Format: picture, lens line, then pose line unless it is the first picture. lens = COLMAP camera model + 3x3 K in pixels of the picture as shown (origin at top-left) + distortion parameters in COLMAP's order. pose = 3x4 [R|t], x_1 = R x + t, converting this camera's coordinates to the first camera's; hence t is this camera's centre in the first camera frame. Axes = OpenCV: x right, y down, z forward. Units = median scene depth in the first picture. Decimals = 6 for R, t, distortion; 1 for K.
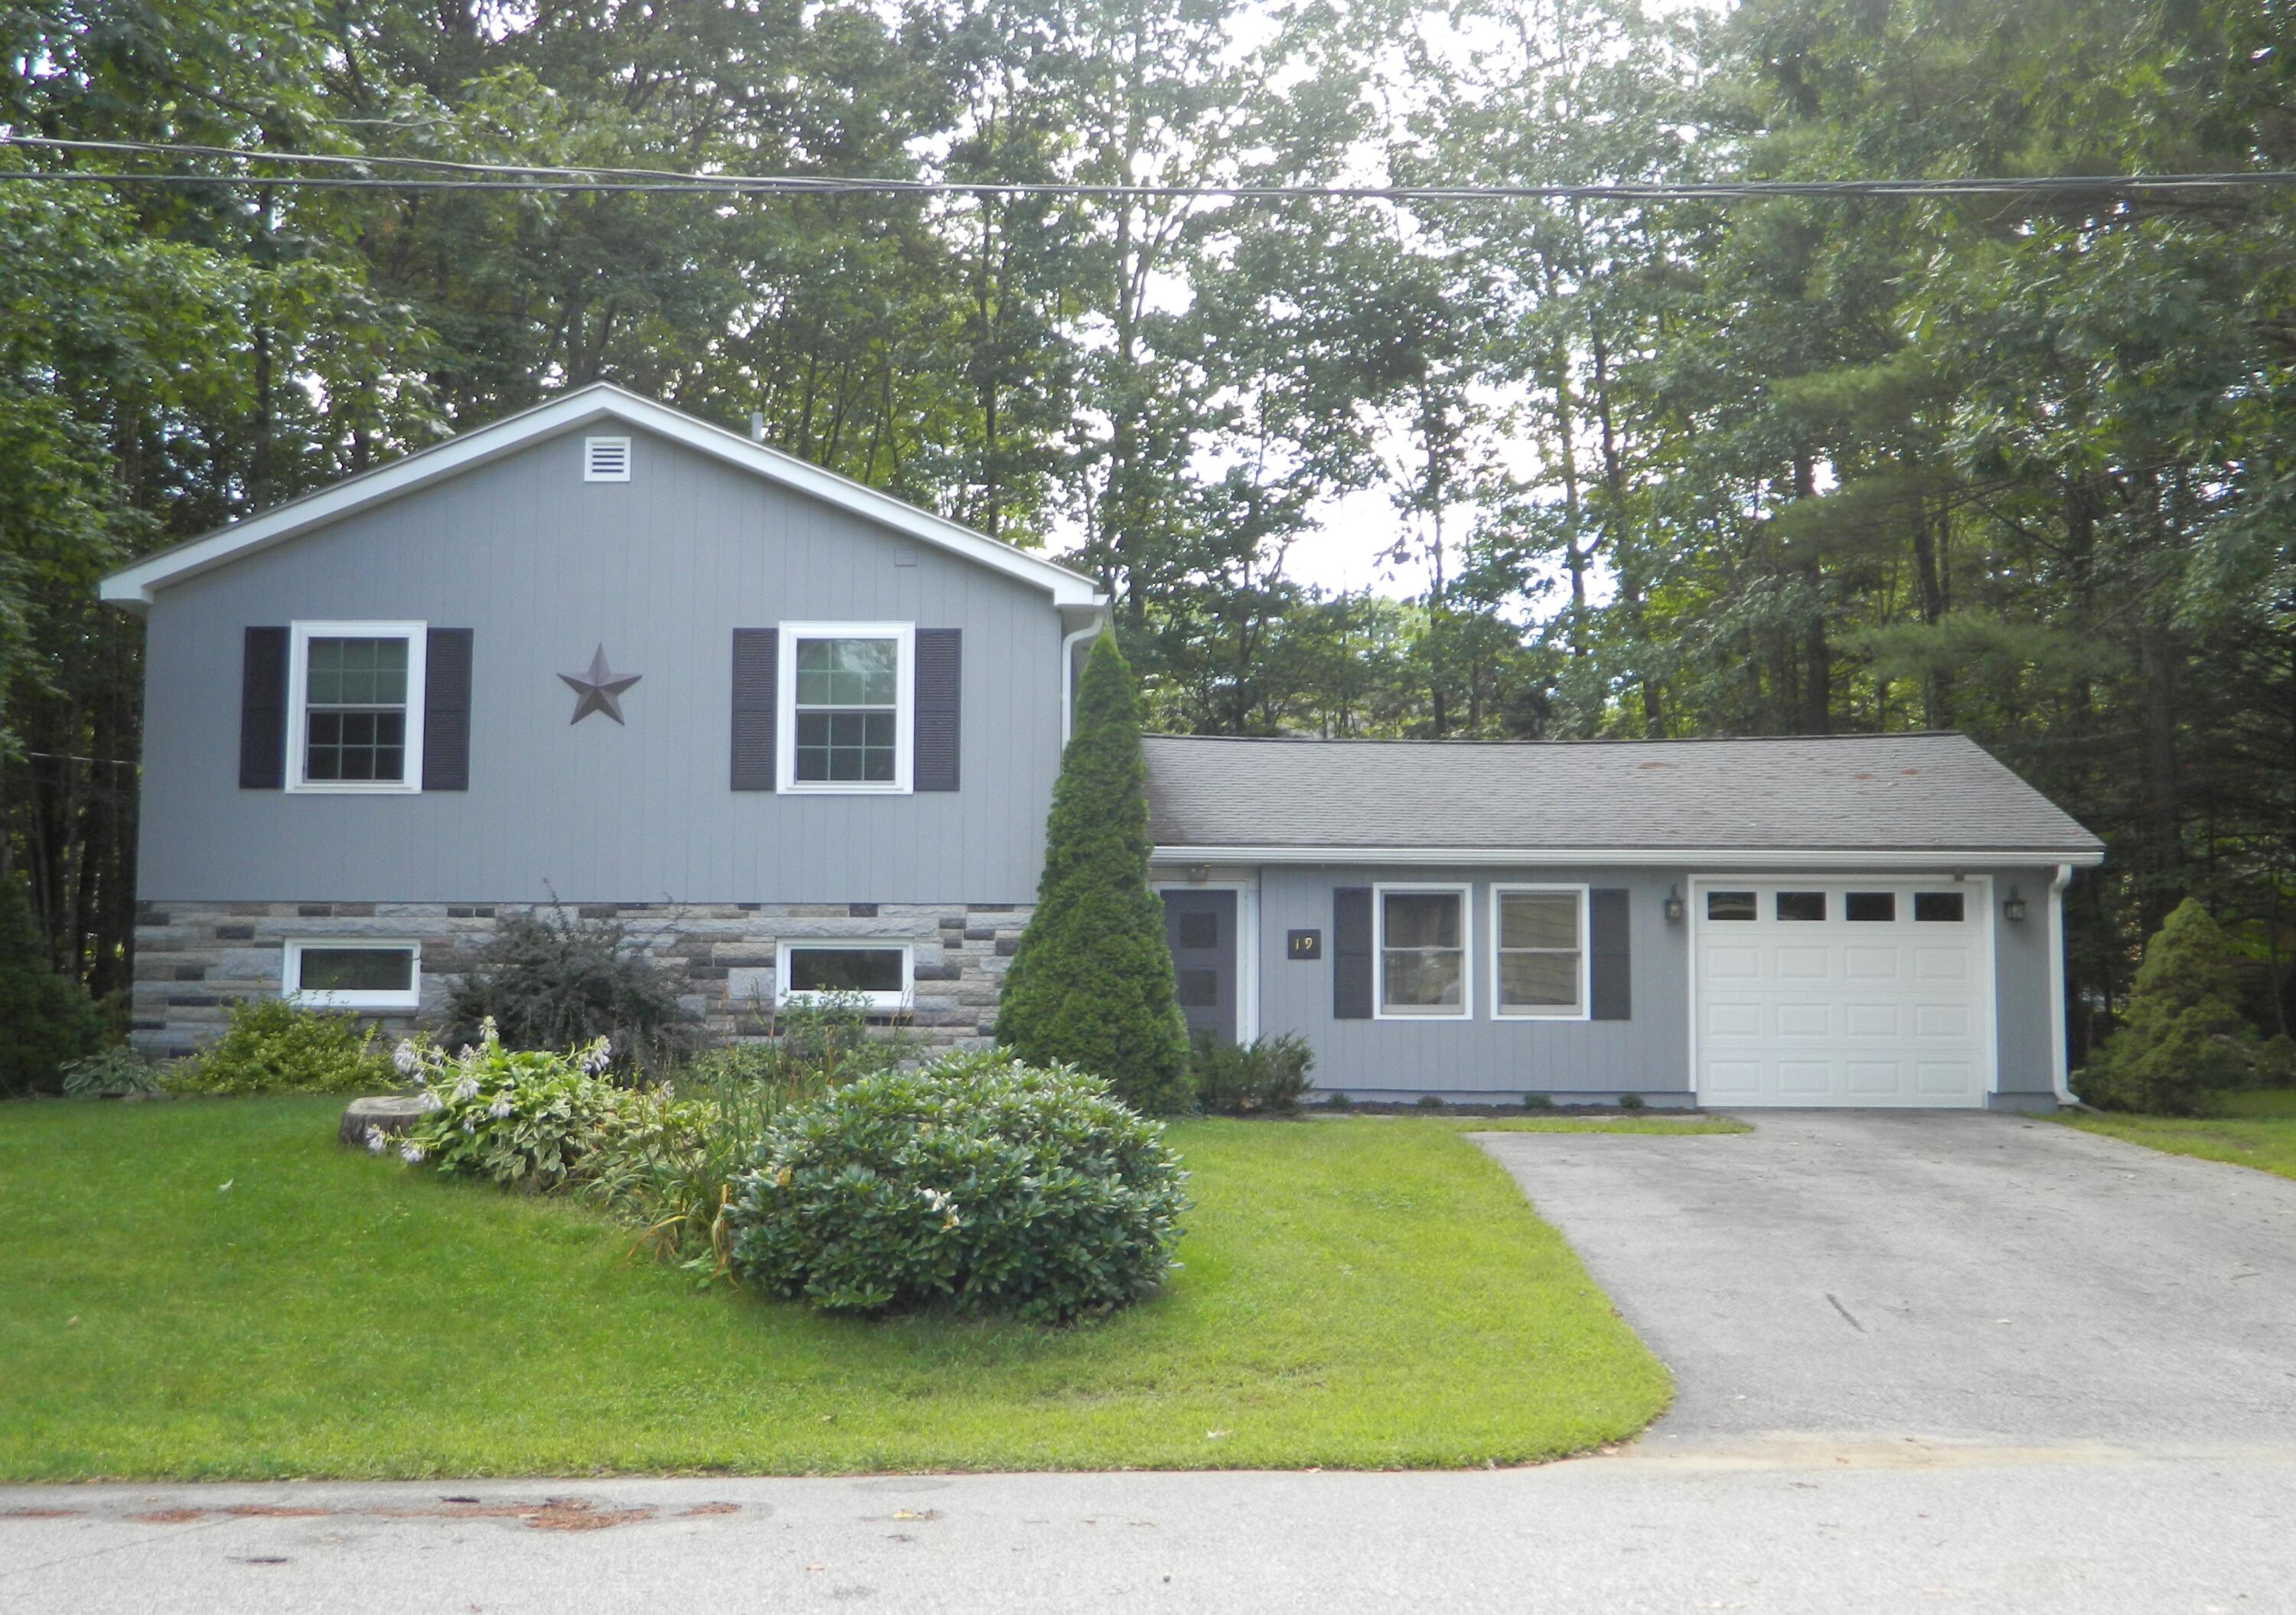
lens RADIAL K [[2435.1, 0, 1163.4], [0, 2435.1, 860.0], [0, 0, 1]] dist [0.018125, 0.000000]
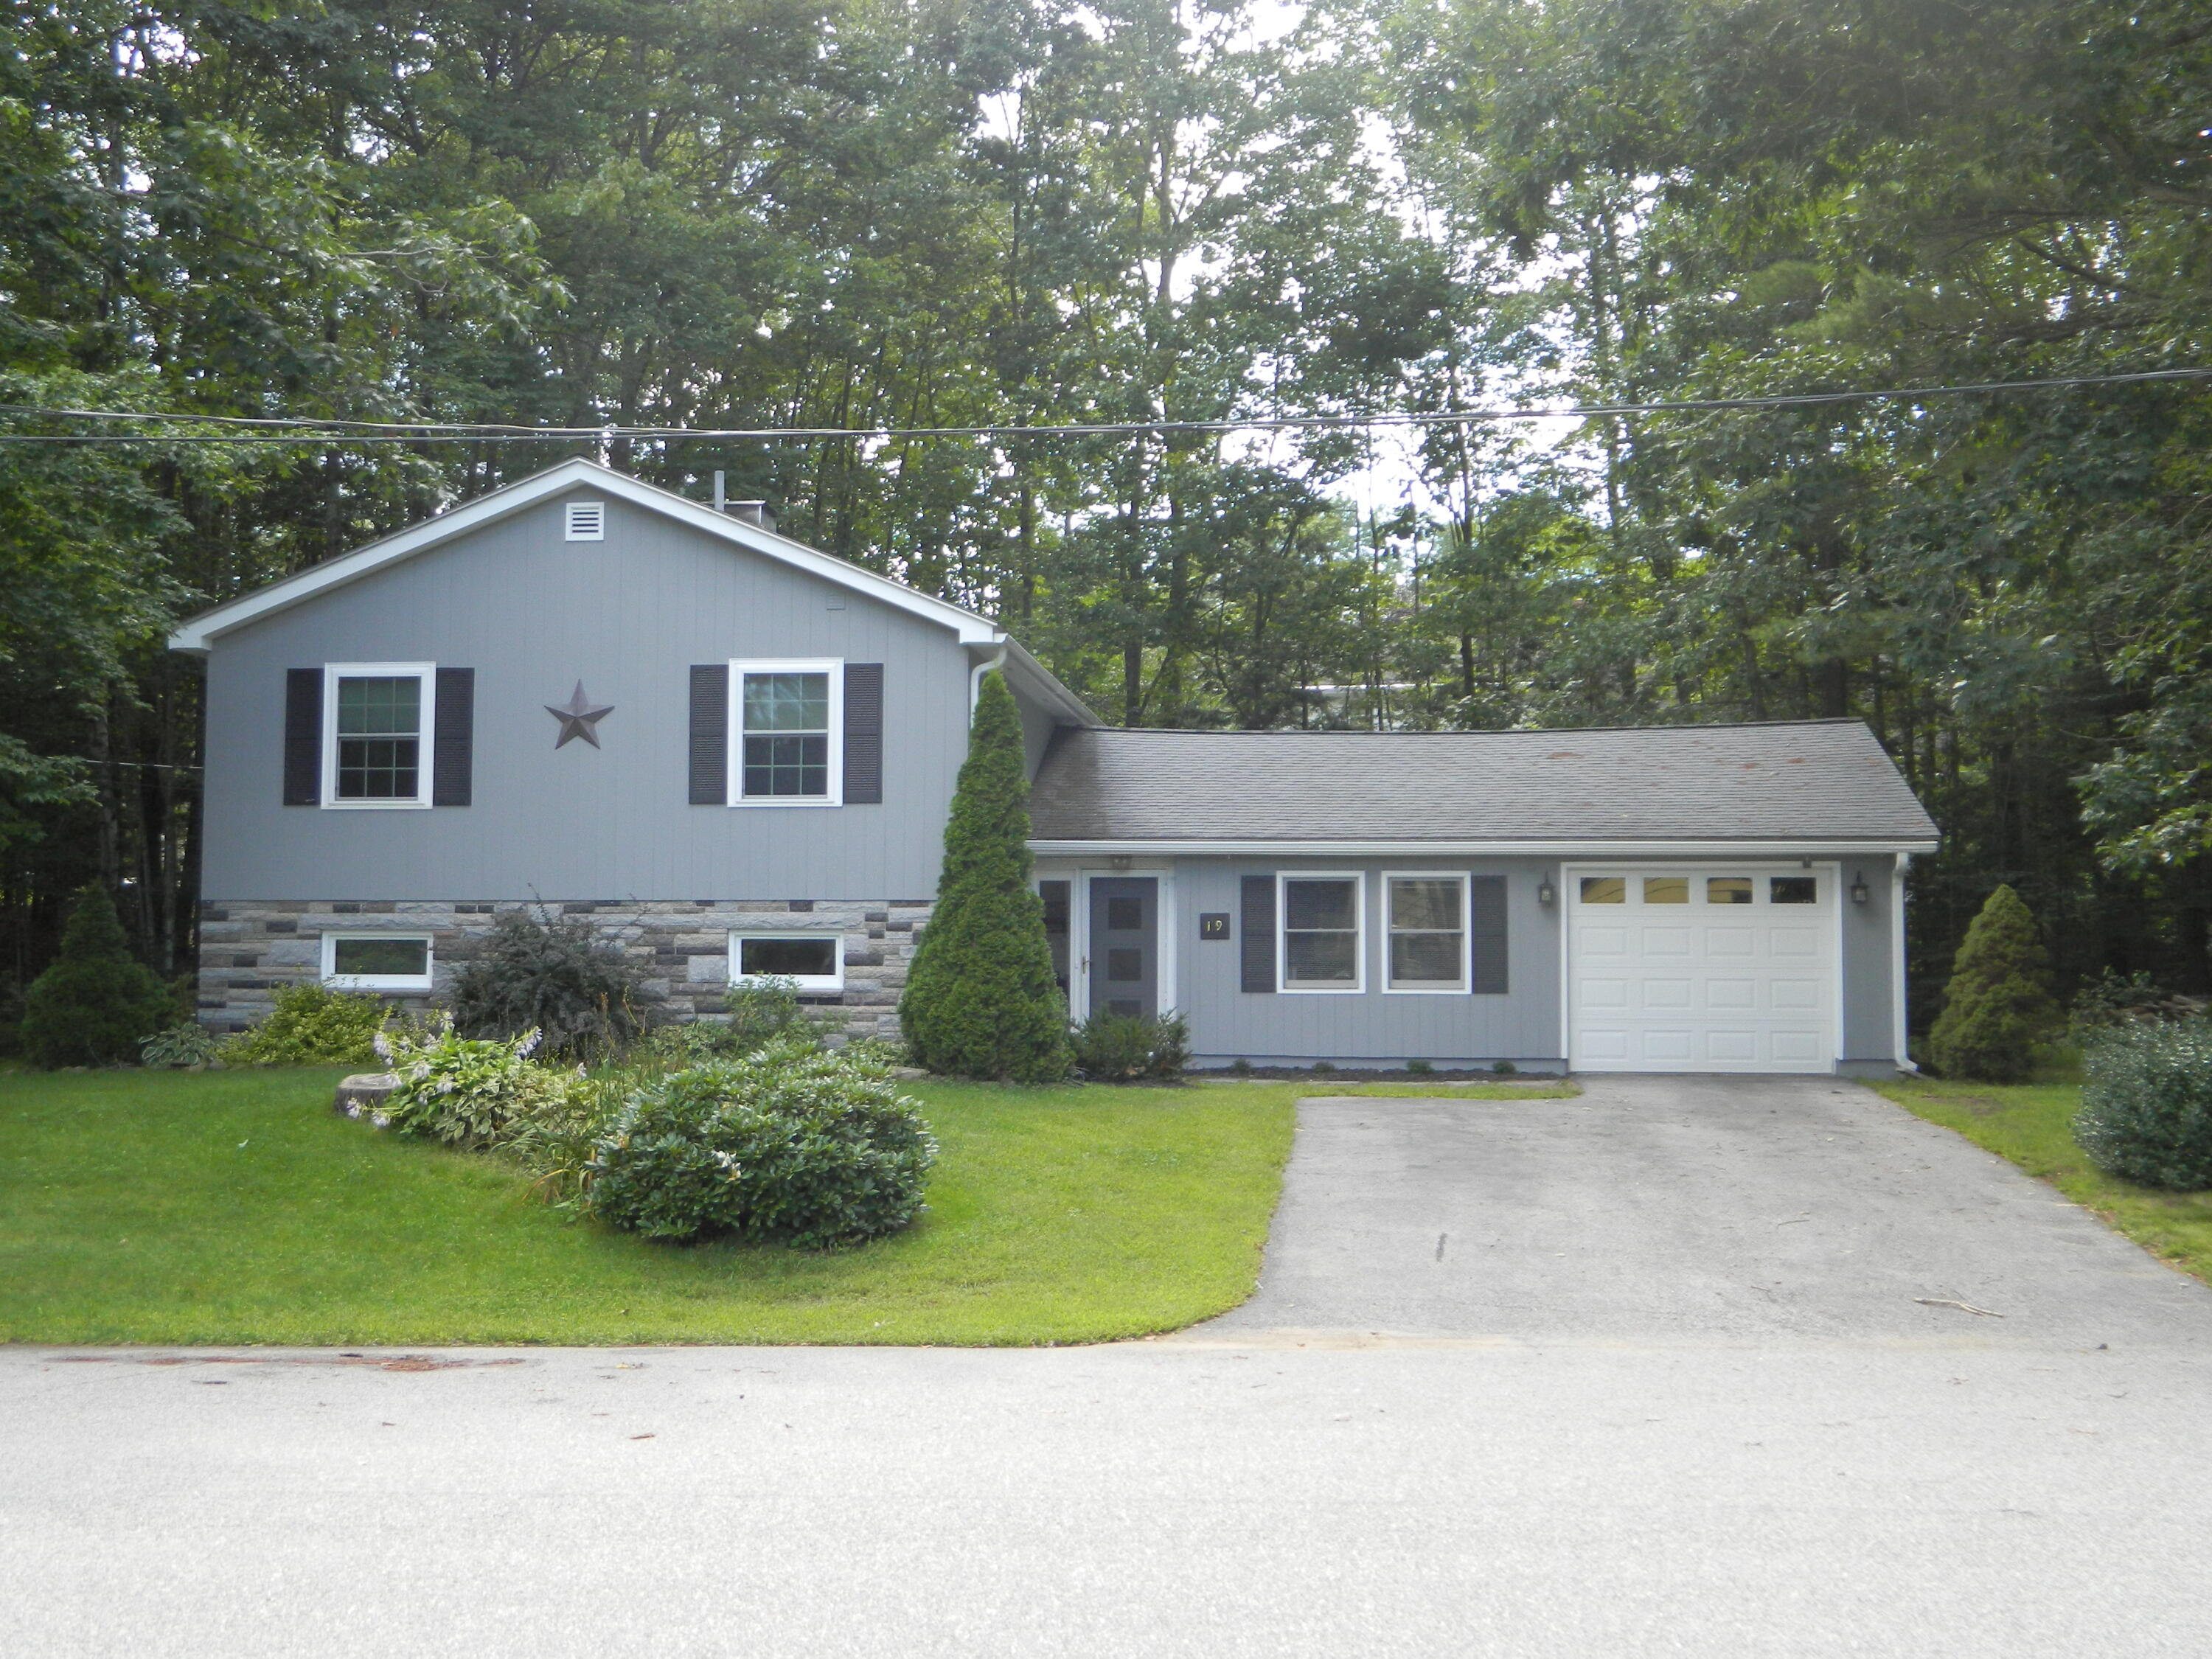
lens RADIAL K [[2626.3, 0, 1107.5], [0, 2626.3, 827.6], [0, 0, 1]] dist [0.018532, 0.000000]
pose [[0.996078, -0.006304, -0.088253, 0.134352], [0.007943, 0.999802, 0.018237, -0.038670], [0.088120, -0.018867, 0.995931, -0.241222]]
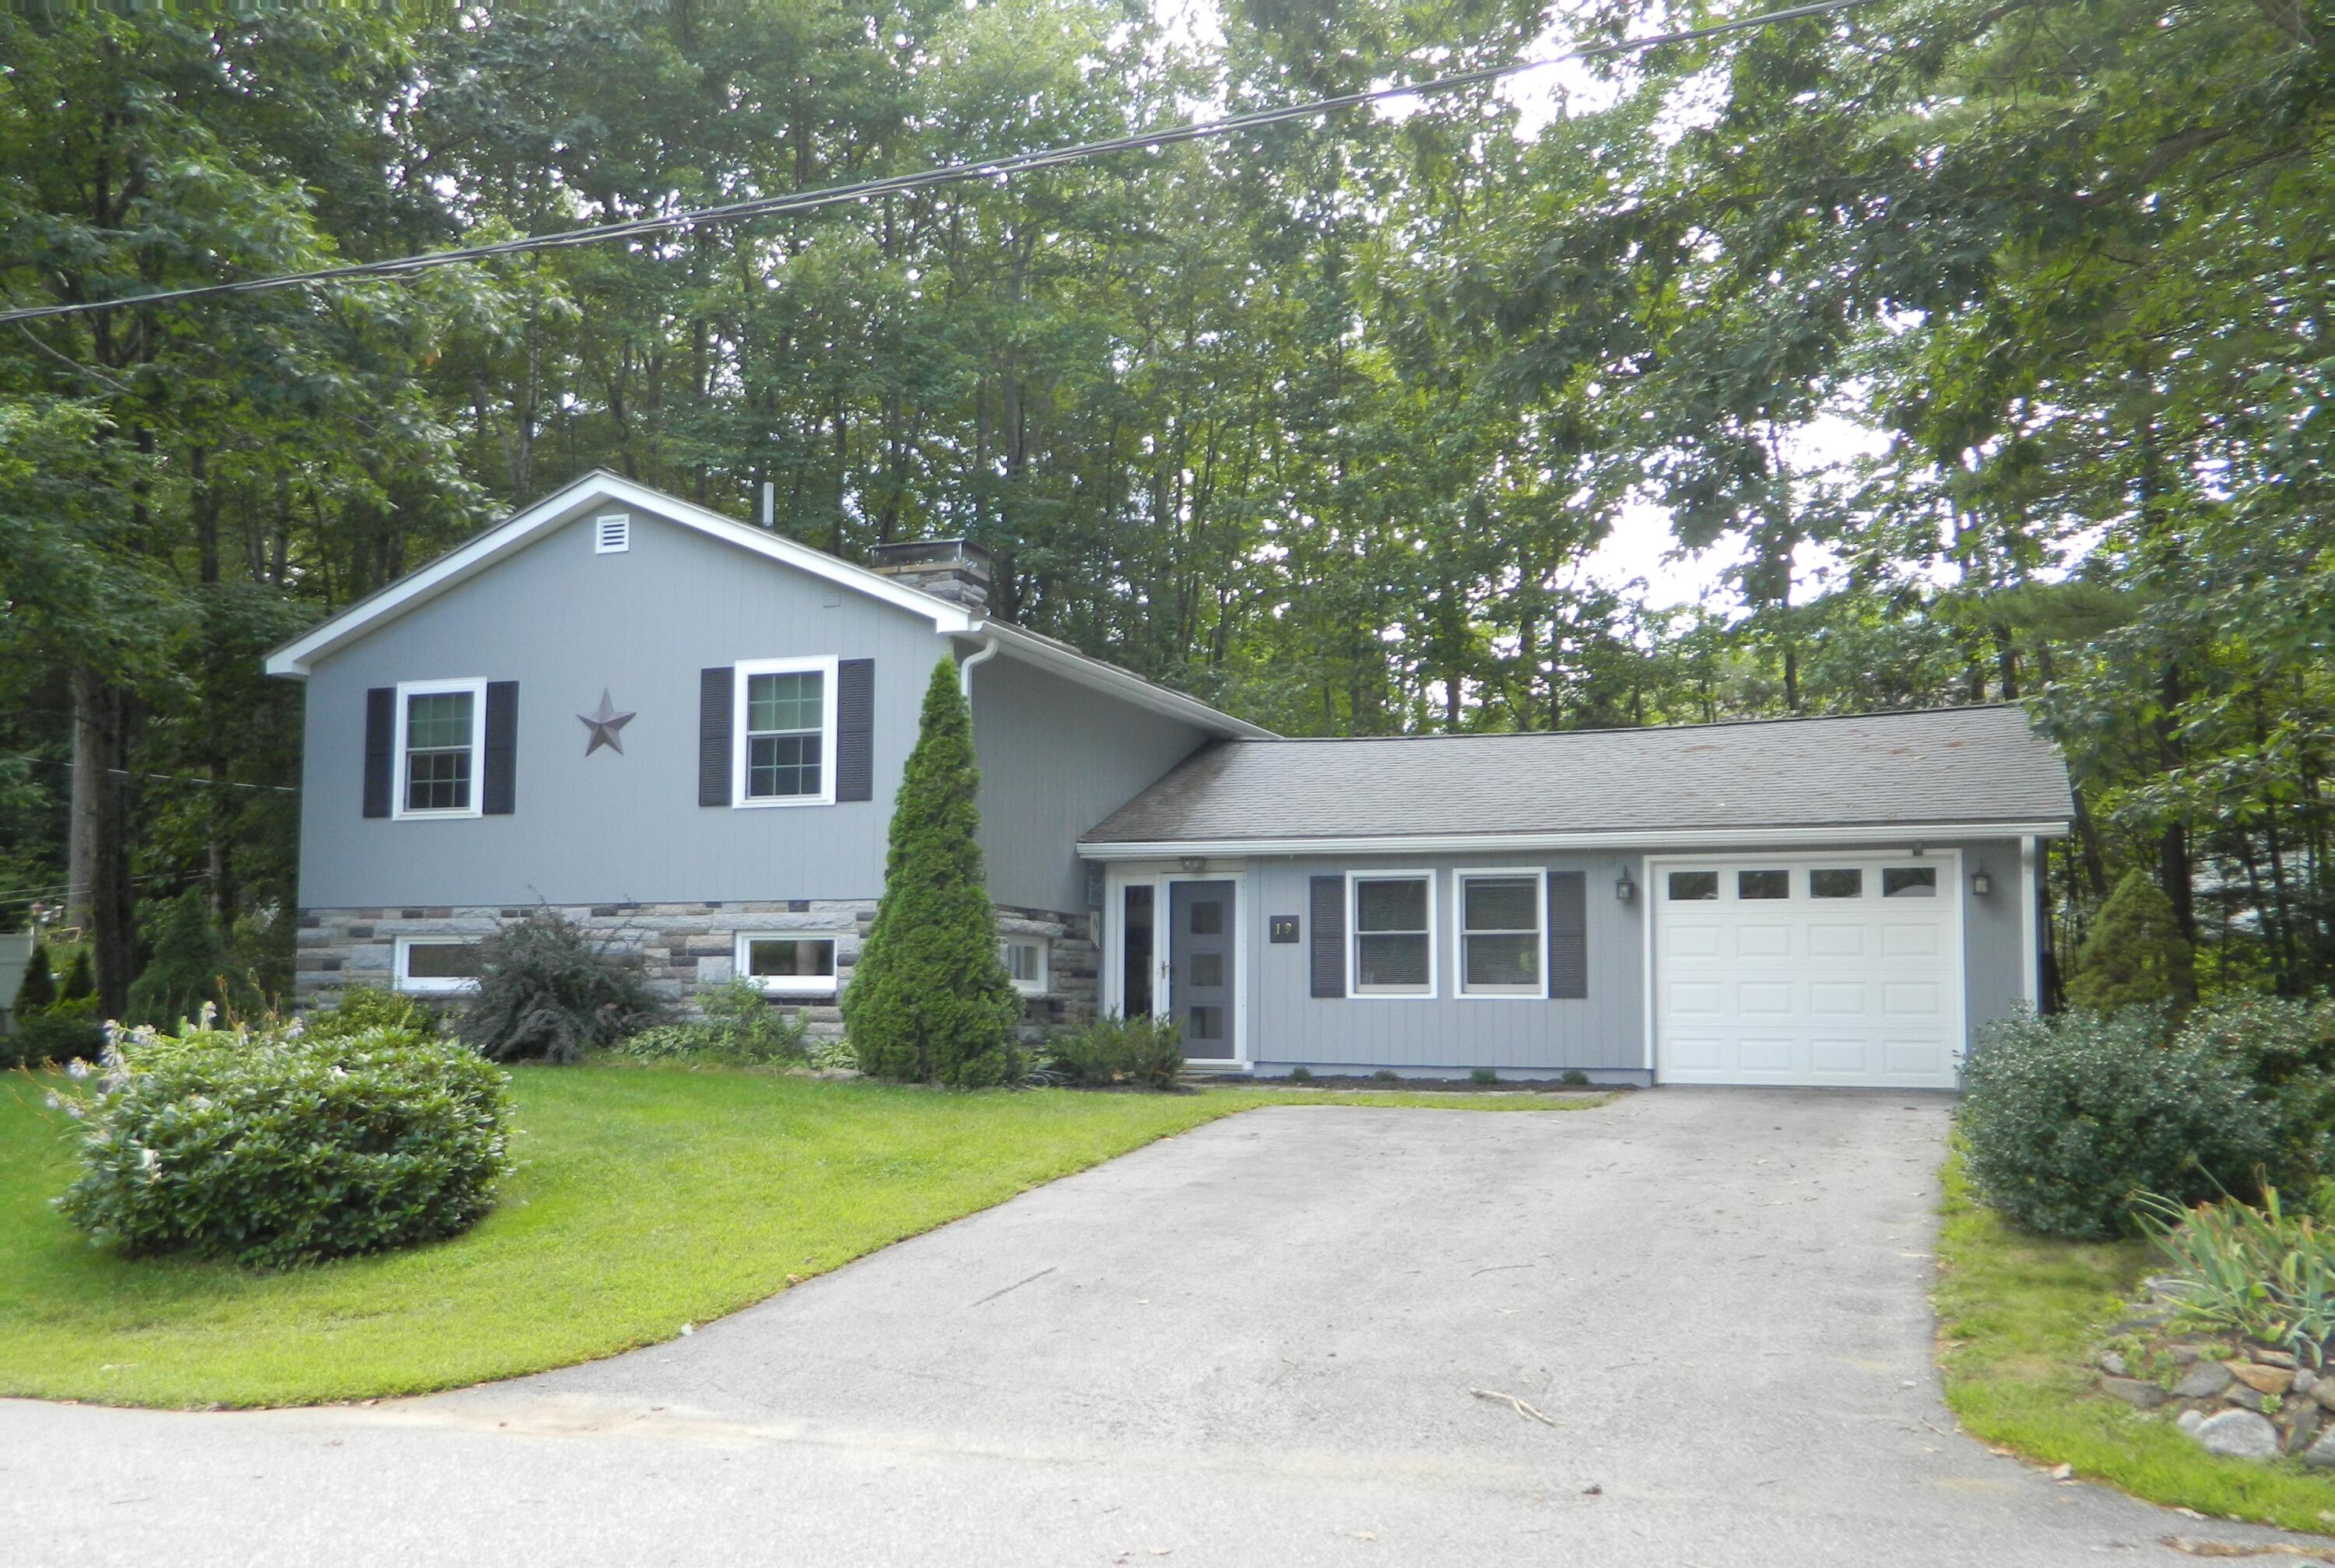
lens RADIAL K [[2147.8, 0, 1152.6], [0, 2147.8, 852.4], [0, 0, 1]] dist [0.003612, 0.000000]
pose [[0.939263, -0.025673, -0.342238, 0.383534], [0.025482, 0.999663, -0.005055, 0.004503], [0.342252, -0.003973, 0.939600, 0.098348]]
